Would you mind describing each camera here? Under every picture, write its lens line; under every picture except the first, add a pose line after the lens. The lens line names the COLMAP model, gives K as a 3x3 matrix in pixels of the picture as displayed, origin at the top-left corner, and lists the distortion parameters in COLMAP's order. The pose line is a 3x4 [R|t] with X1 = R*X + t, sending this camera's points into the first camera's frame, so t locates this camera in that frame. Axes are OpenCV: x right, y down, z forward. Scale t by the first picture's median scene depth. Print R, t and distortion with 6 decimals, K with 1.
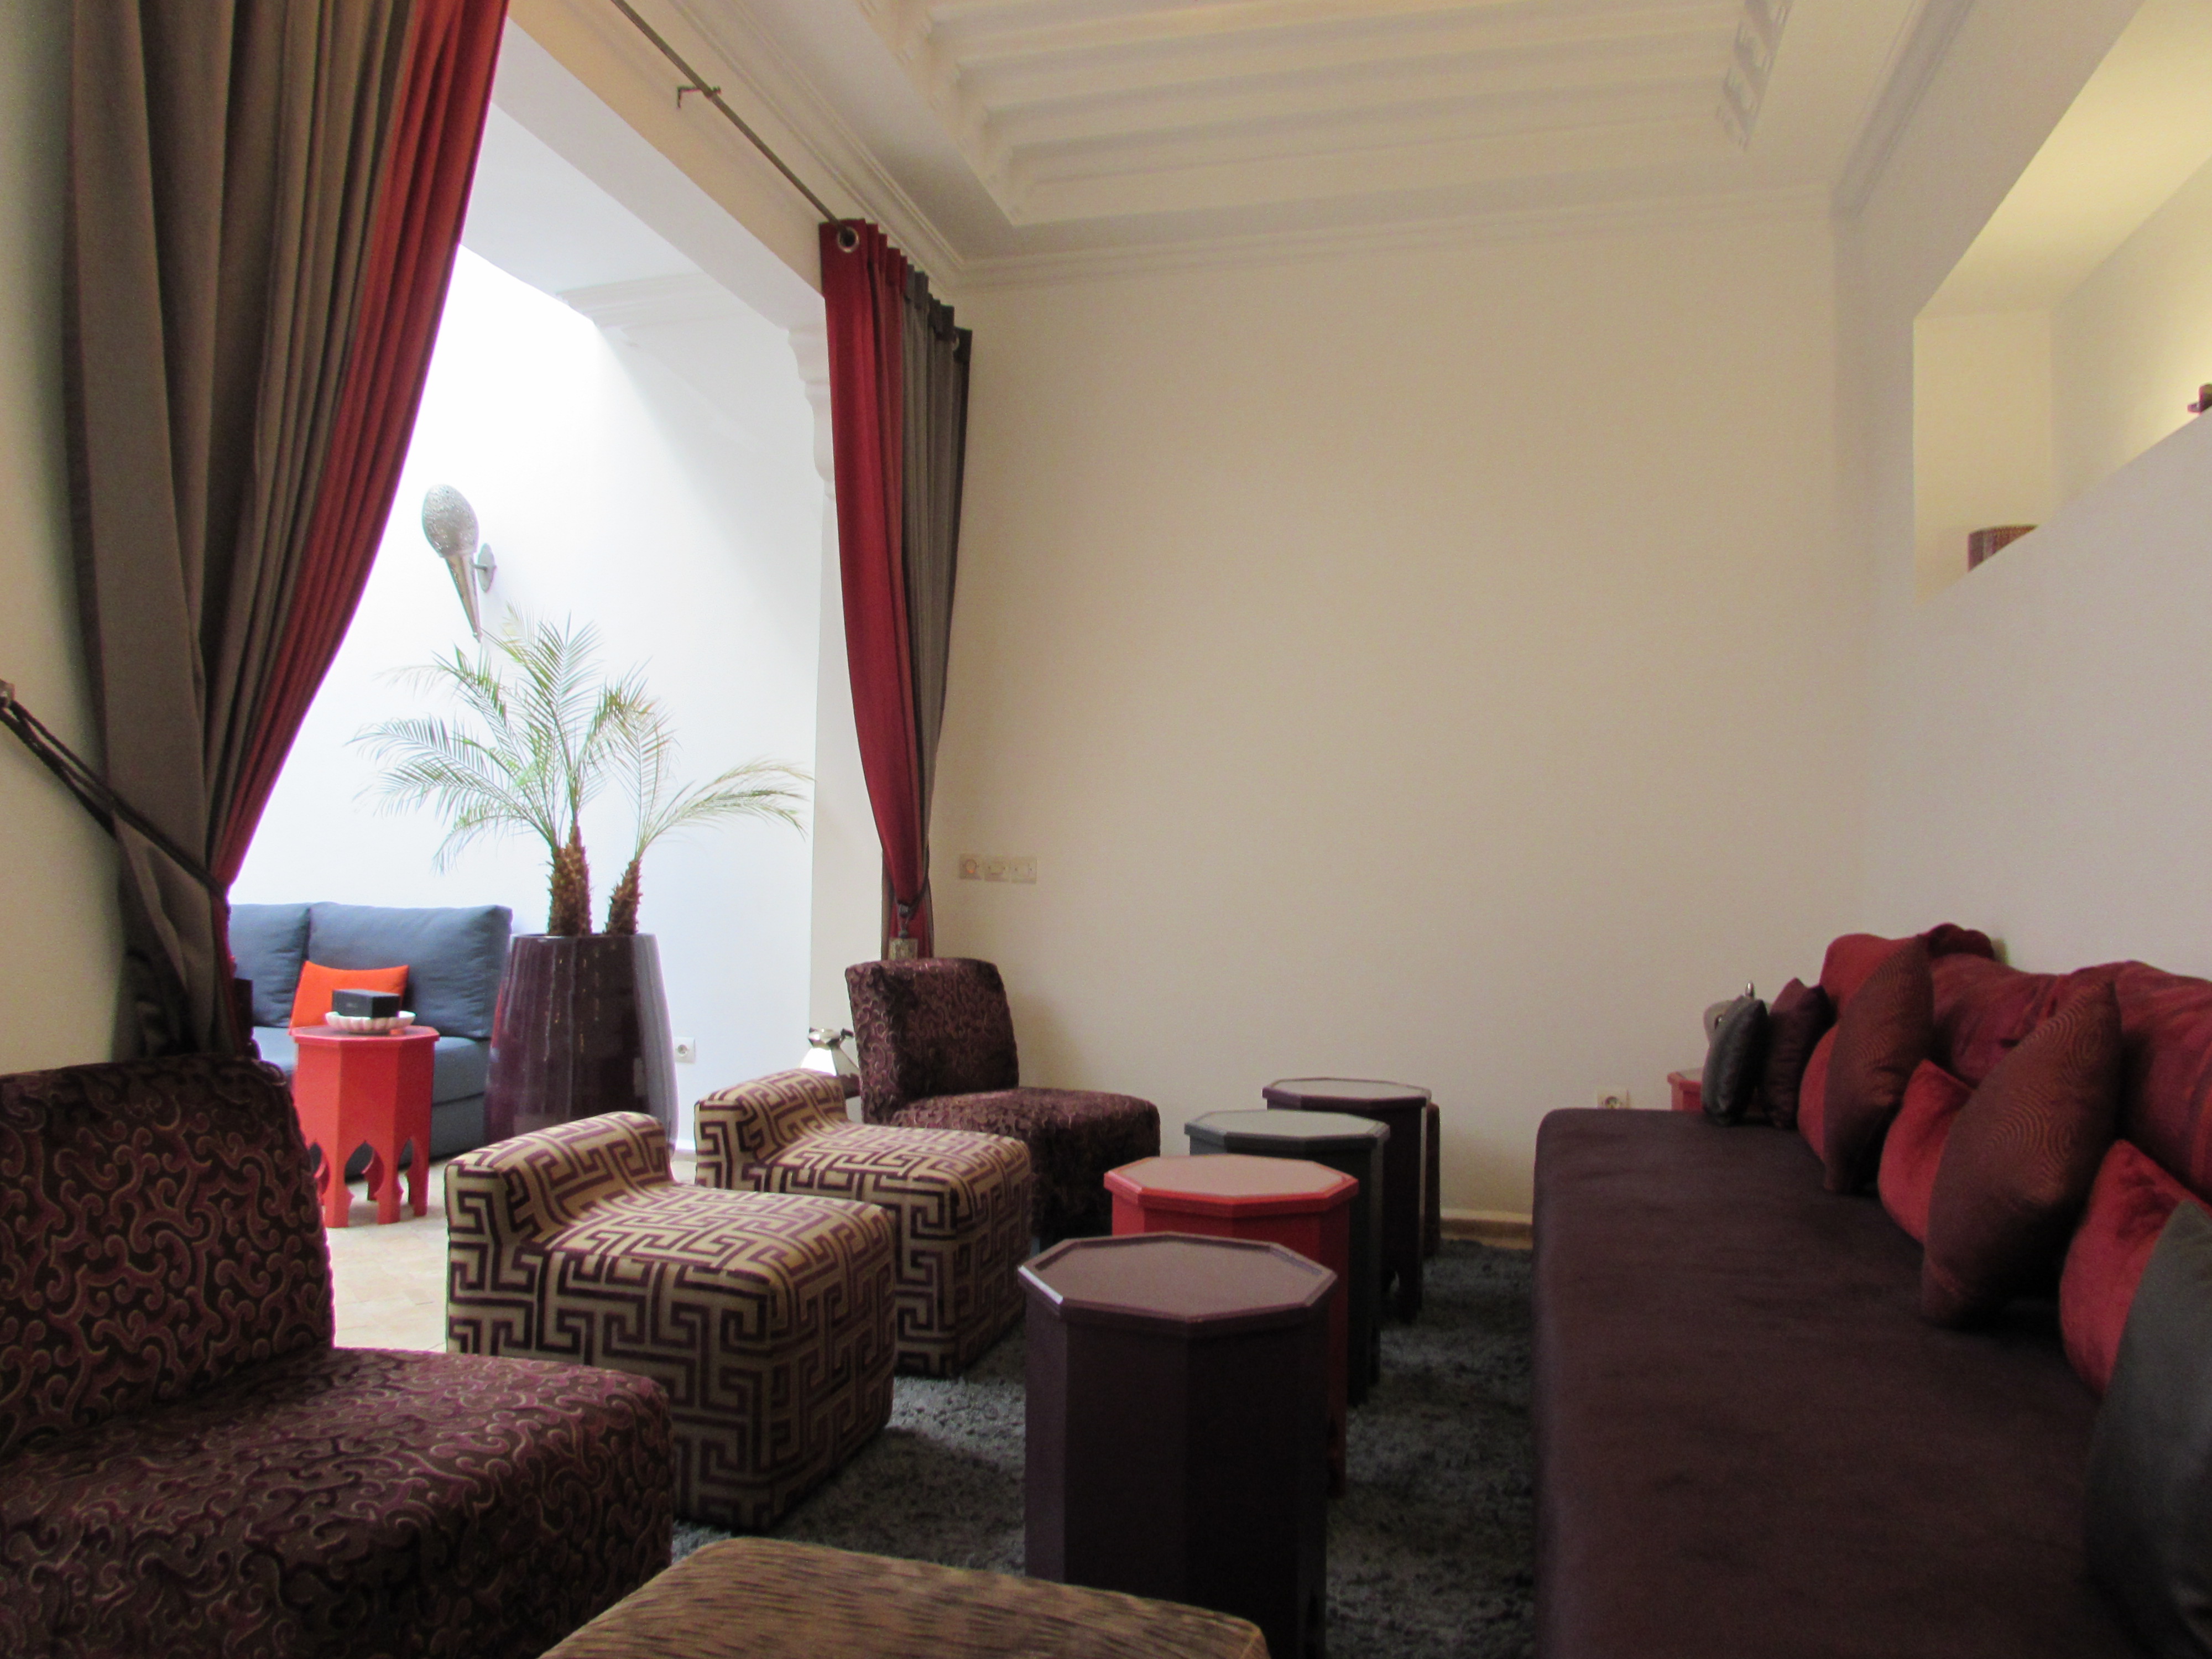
lens RADIAL K [[1554.8, 0, 1106.0], [0, 1554.8, 829.5], [0, 0, 1]] dist [-0.043927, 0.021938]
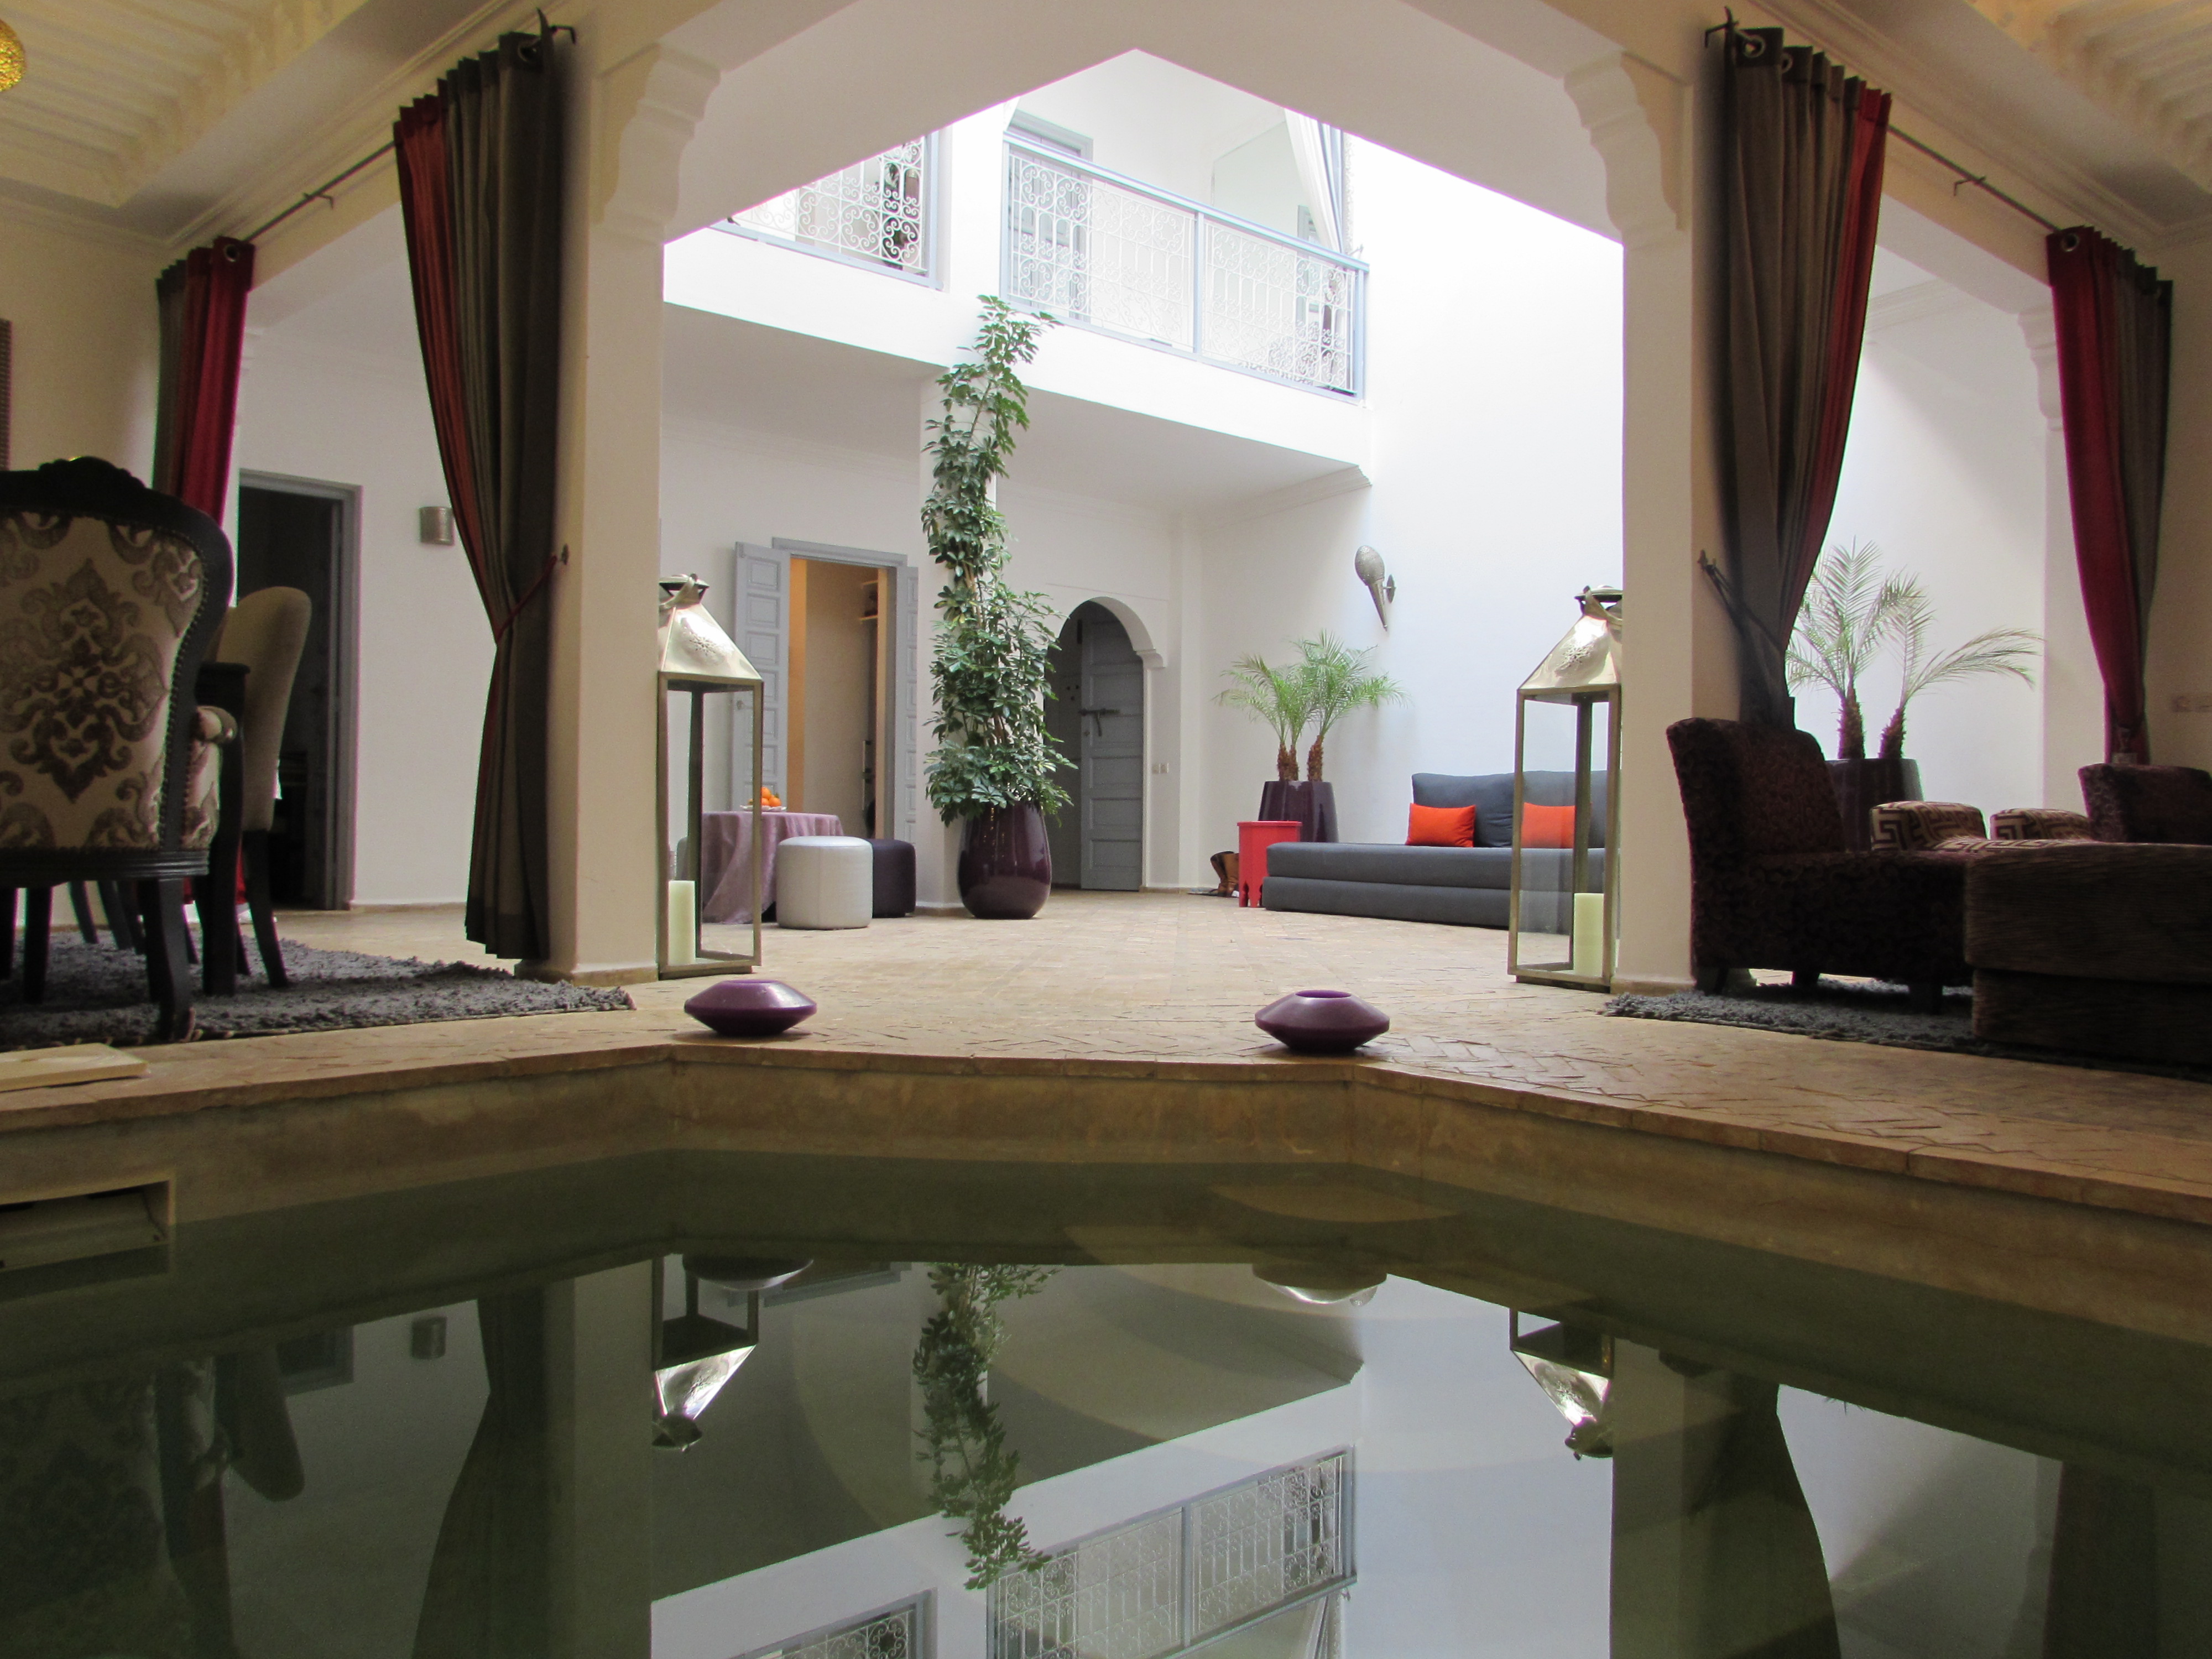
lens RADIAL K [[1554.8, 0, 1106.0], [0, 1554.8, 829.5], [0, 0, 1]] dist [-0.043927, 0.021938]
pose [[0.775094, -0.016368, -0.631634, 0.020989], [0.021046, 0.999779, -0.000081, 0.125451], [0.631496, -0.013230, 0.775266, -0.596765]]
